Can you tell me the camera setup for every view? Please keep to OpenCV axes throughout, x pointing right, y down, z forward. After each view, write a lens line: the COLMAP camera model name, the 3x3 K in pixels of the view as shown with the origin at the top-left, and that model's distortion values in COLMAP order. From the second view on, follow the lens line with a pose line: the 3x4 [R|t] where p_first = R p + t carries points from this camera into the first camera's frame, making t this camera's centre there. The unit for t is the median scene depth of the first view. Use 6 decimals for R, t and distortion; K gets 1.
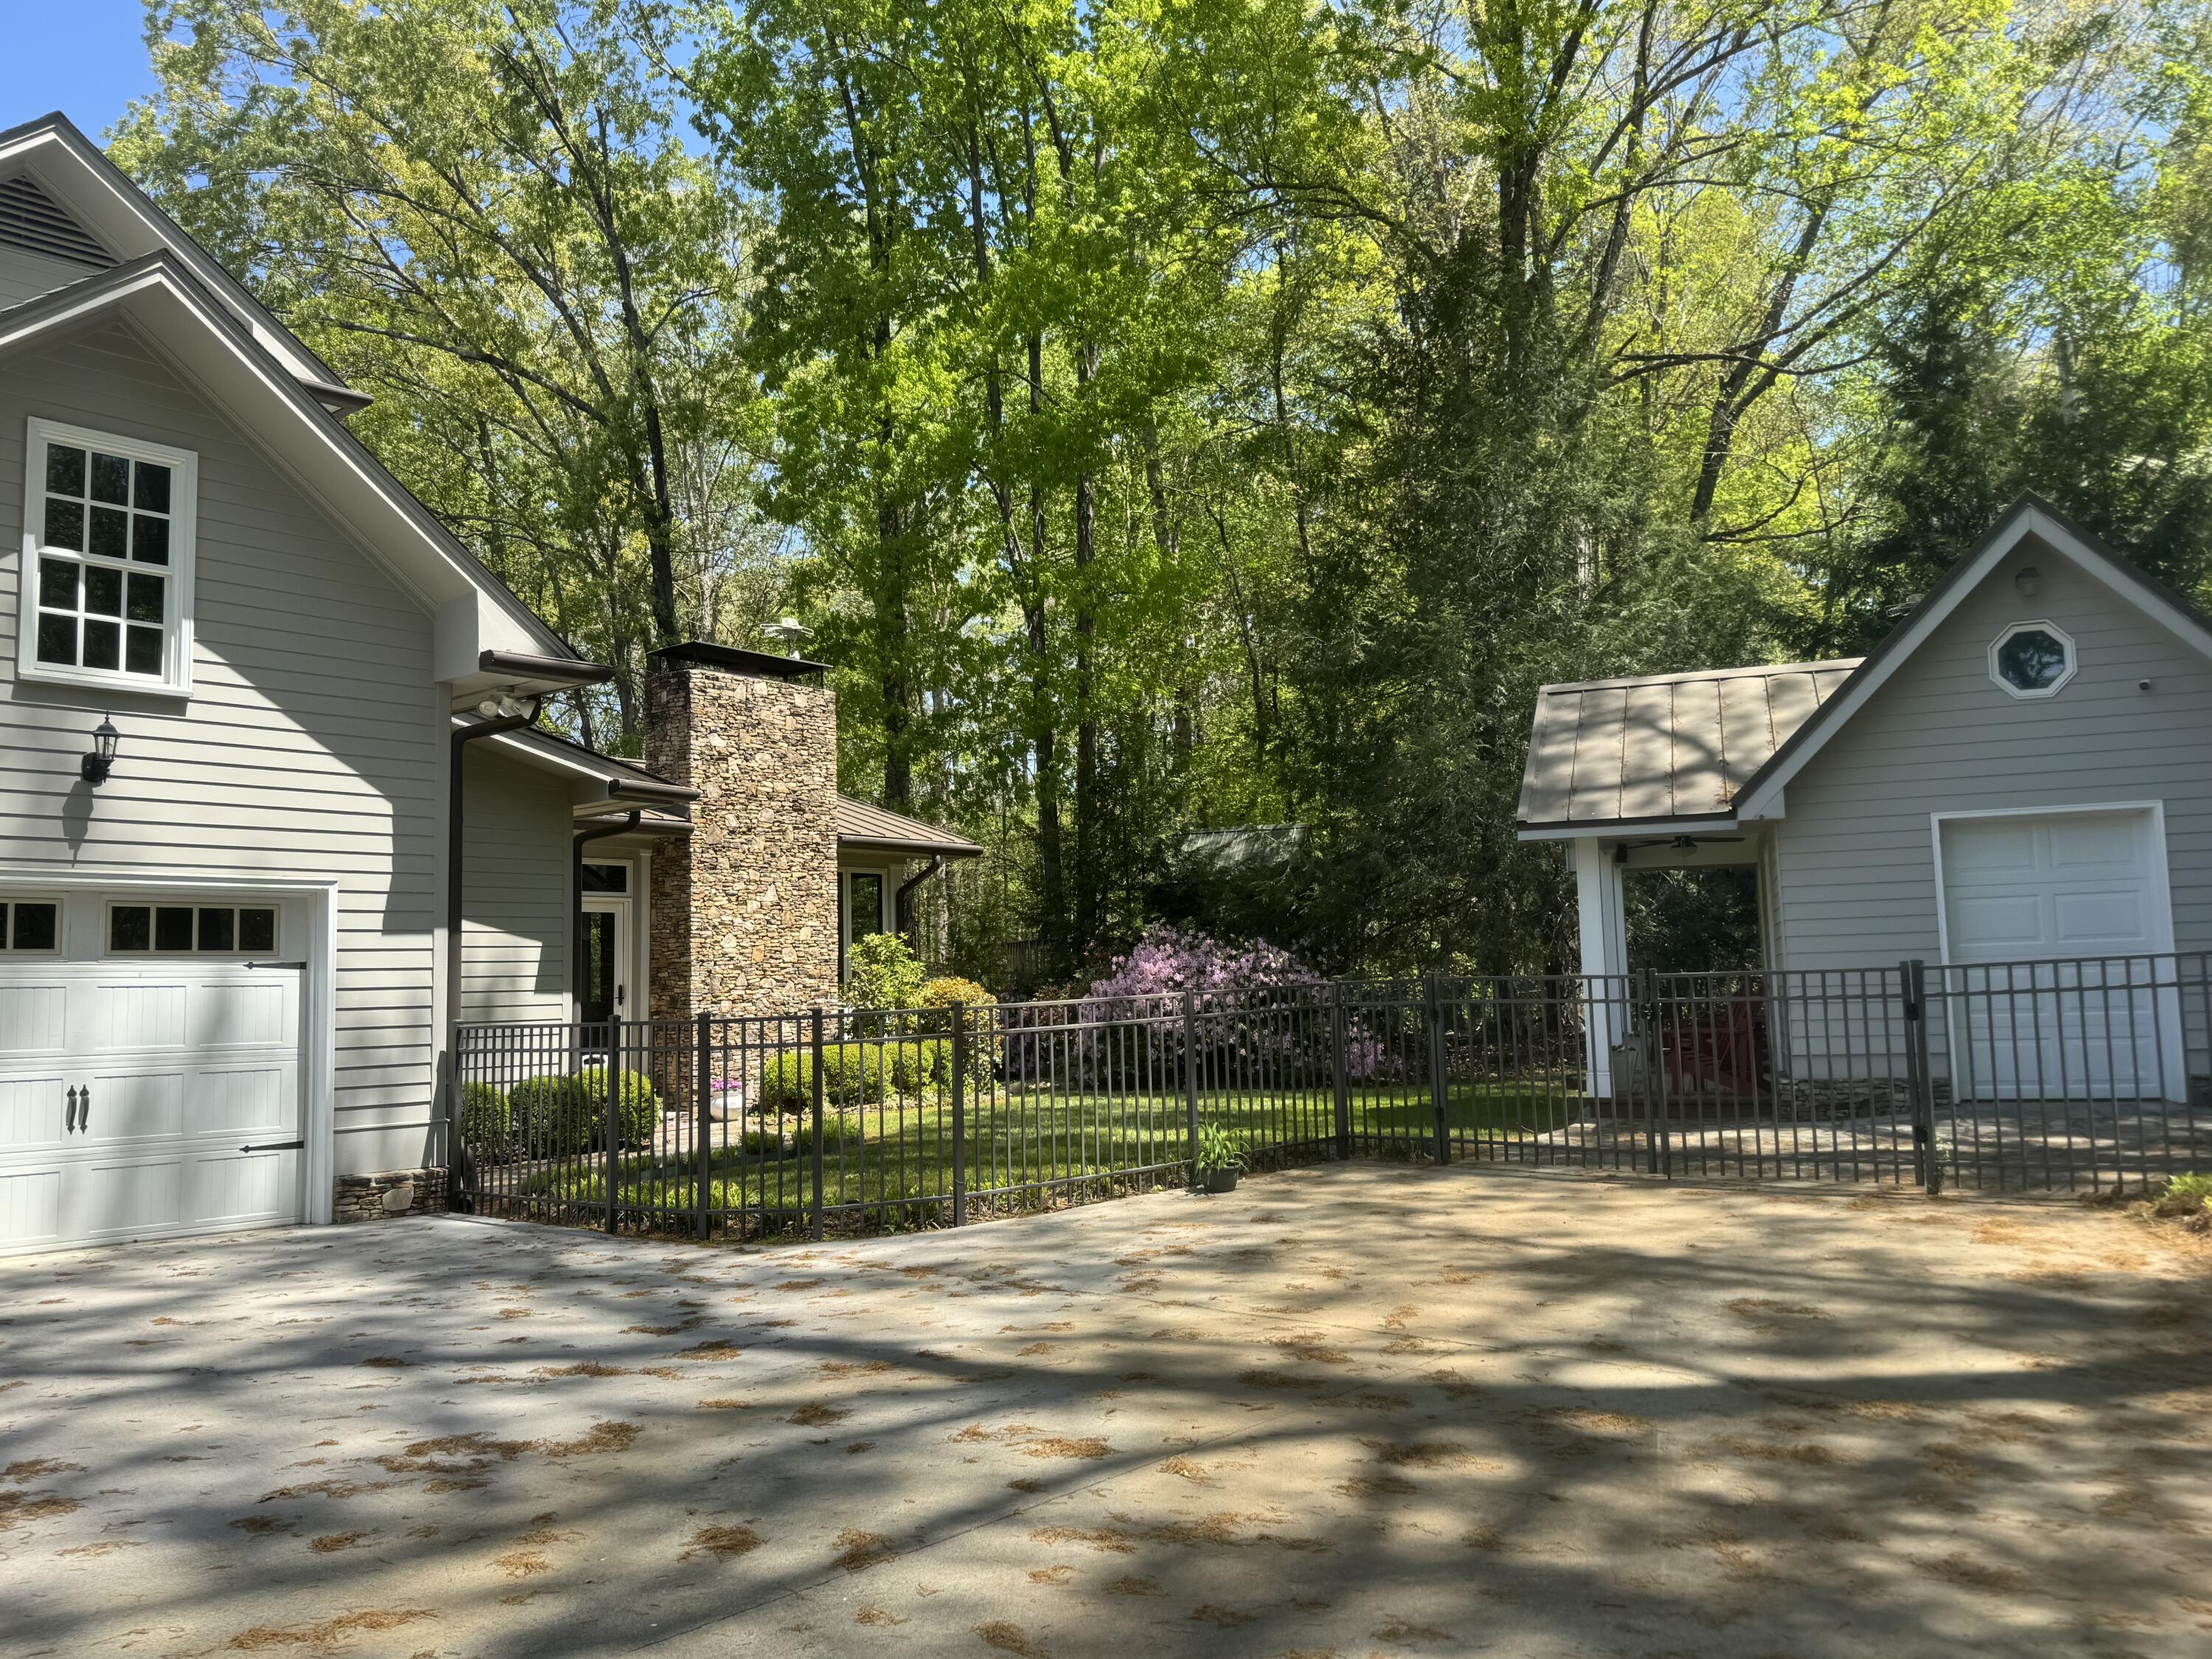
lens RADIAL K [[1741.1, 0, 1106.0], [0, 1741.1, 829.5], [0, 0, 1]] dist [0.126011, -0.189909]
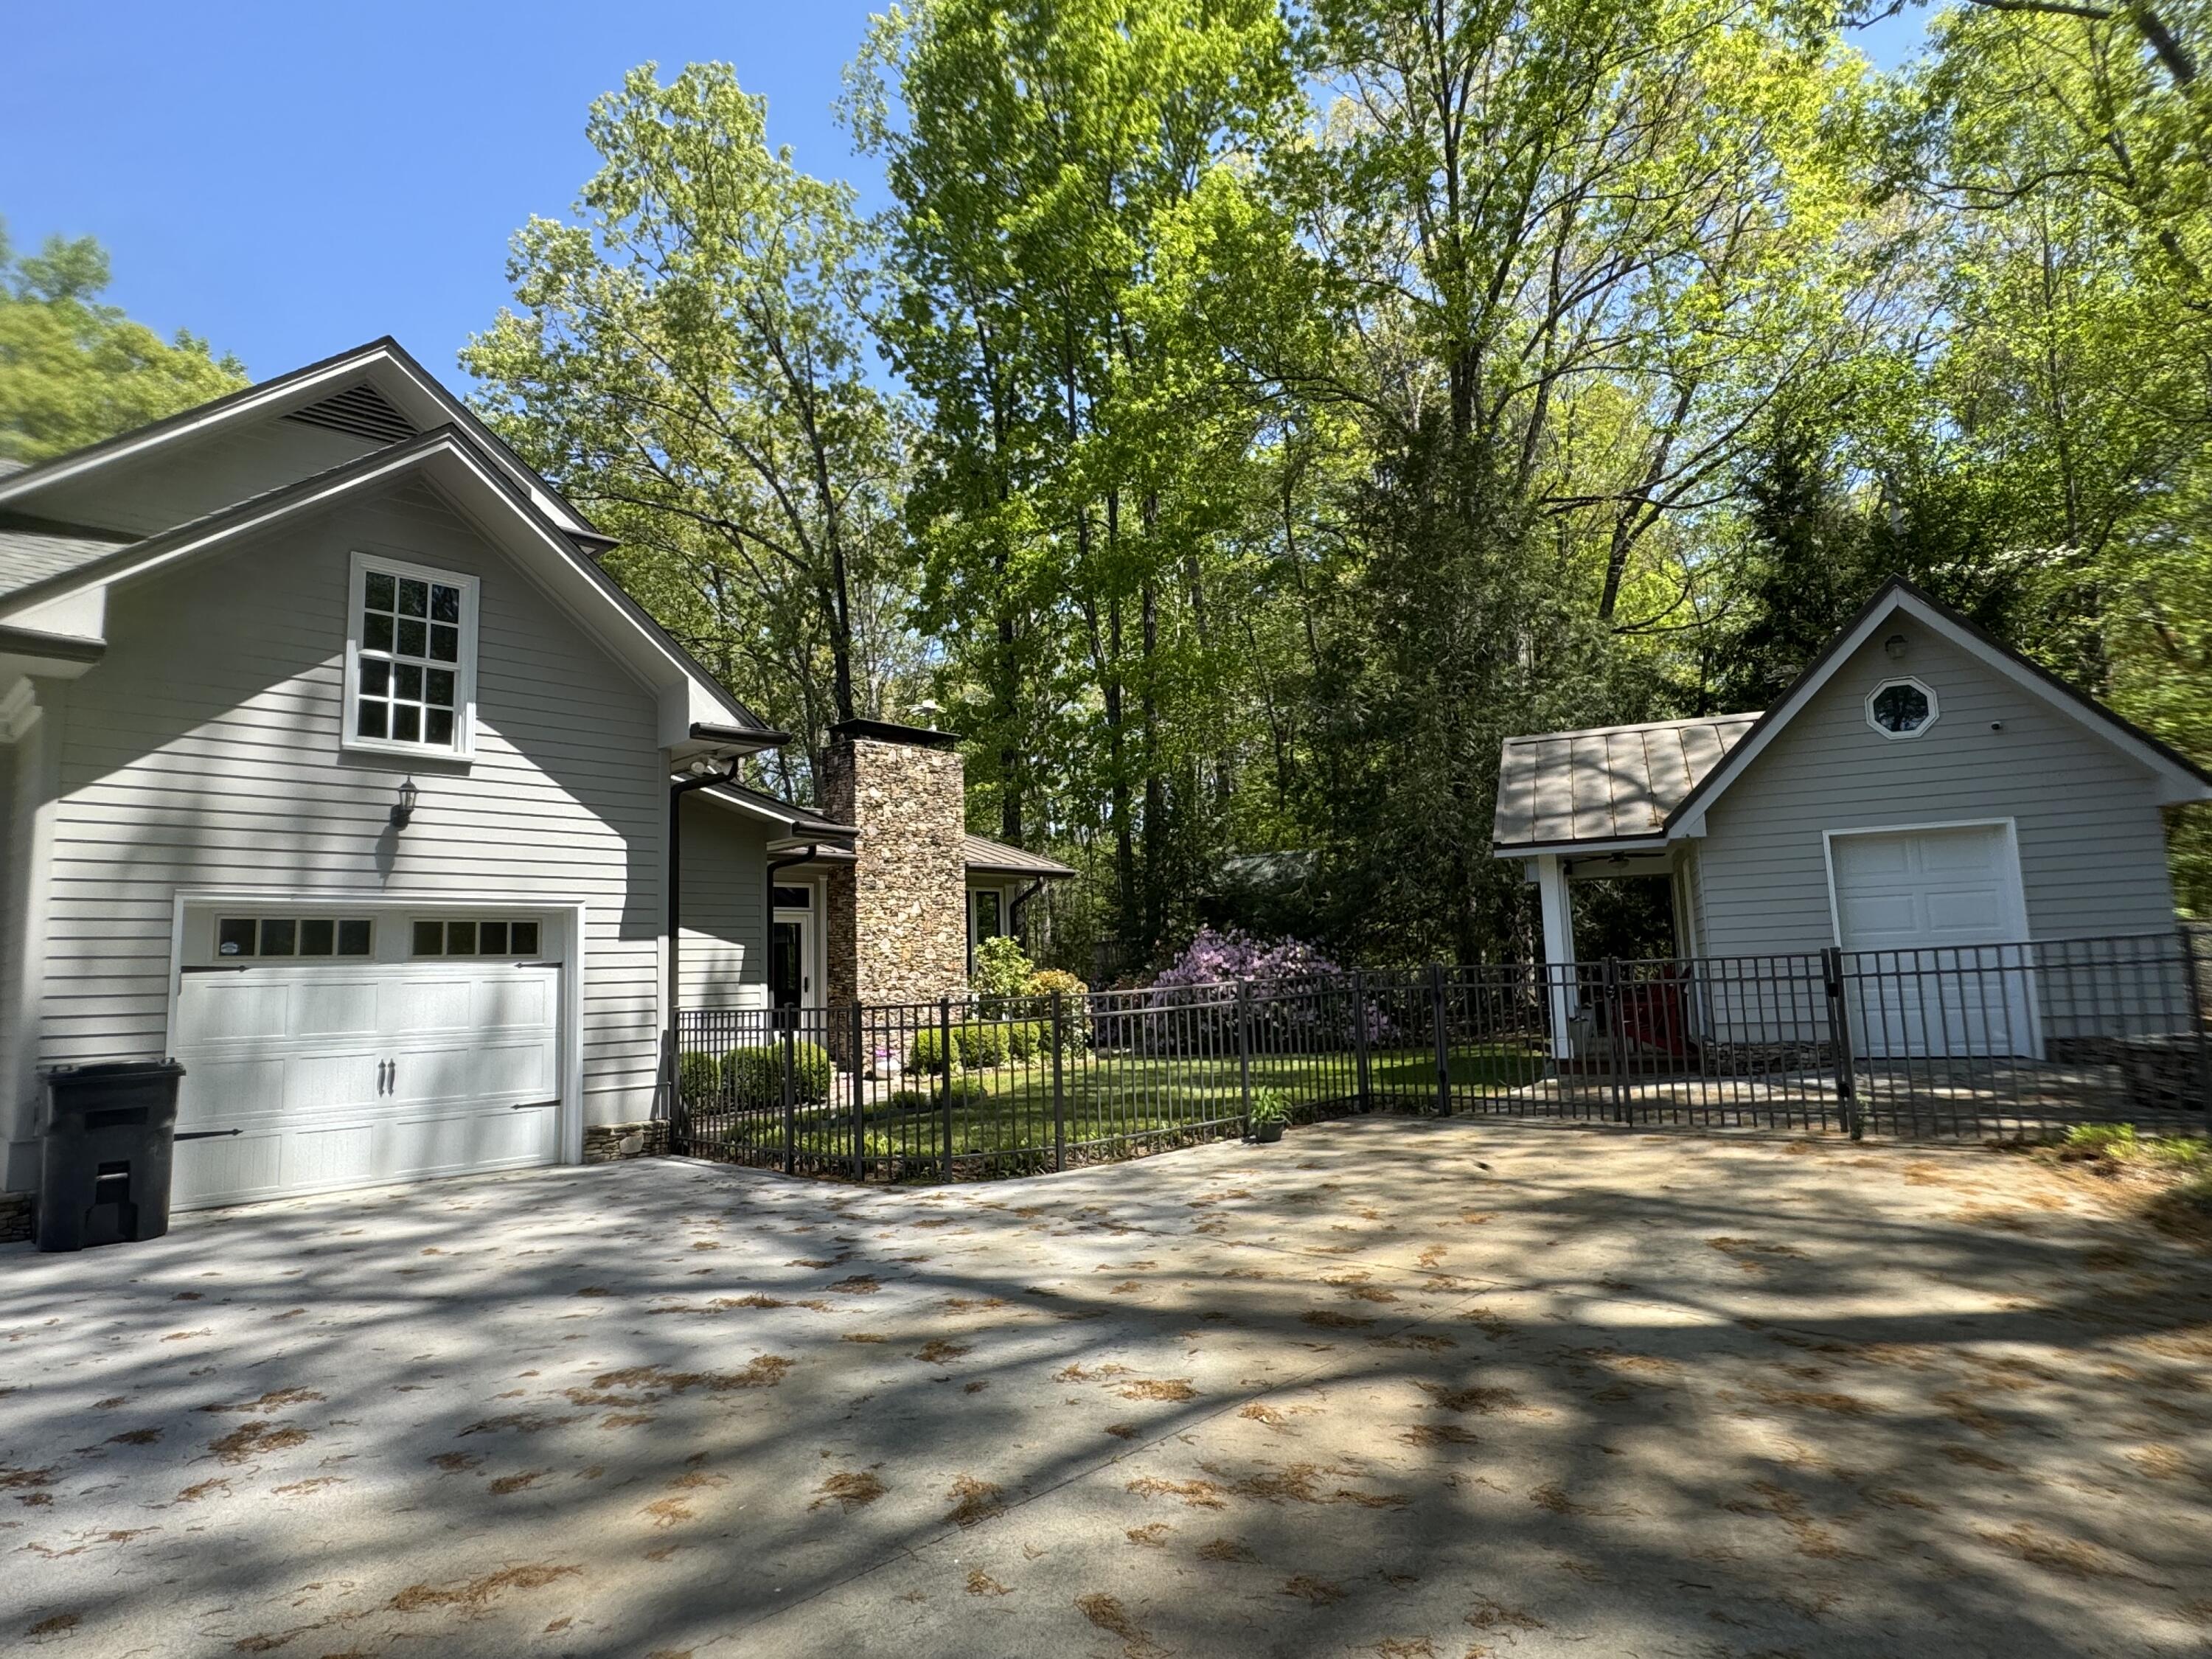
lens RADIAL K [[1278.1, 0, 1106.0], [0, 1278.1, 829.5], [0, 0, 1]] dist [0.000050, 0.000898]
pose [[0.998820, -0.015683, -0.045967, -0.003986], [0.014635, 0.999627, -0.023045, 0.003238], [0.046311, 0.022345, 0.998677, 0.059629]]
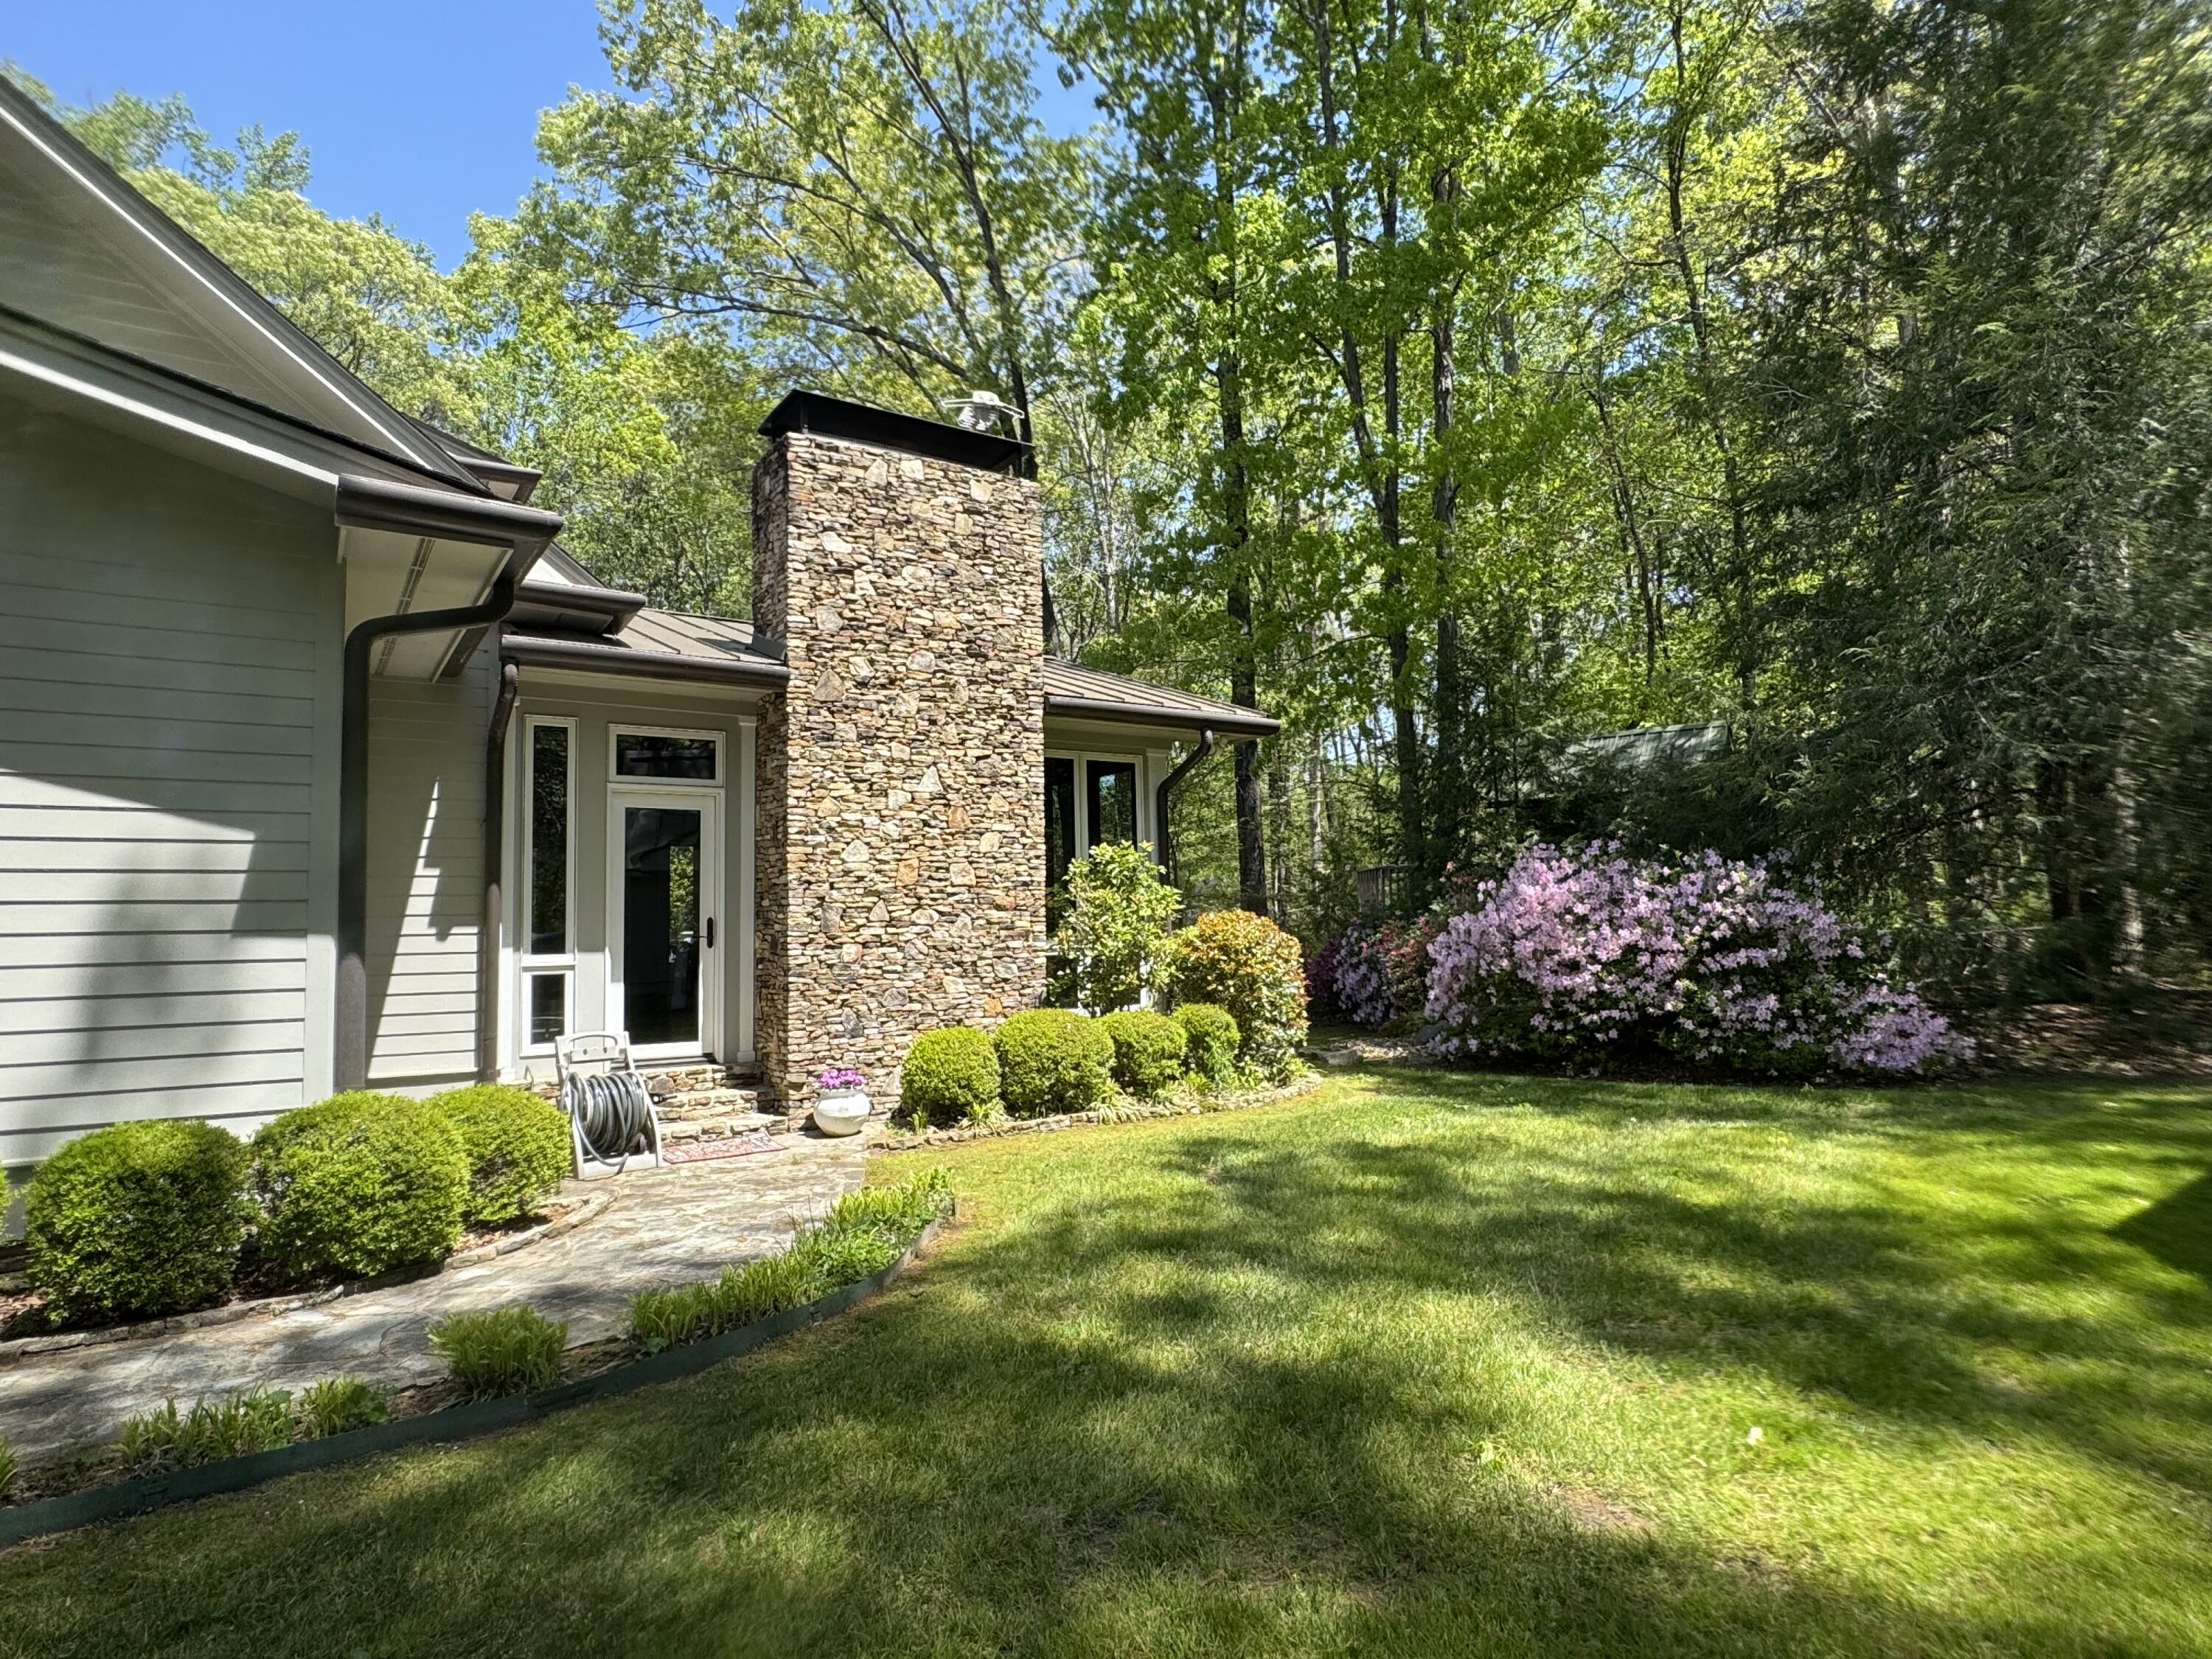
lens RADIAL K [[1233.6, 0, 1111.5], [0, 1233.6, 855.3], [0, 0, 1]] dist [-0.001109, -0.000109]
pose [[0.958926, -0.014188, -0.283300, 0.004985], [0.025006, 0.999088, 0.034605, 0.075249], [0.282551, -0.040268, 0.958407, 0.861728]]
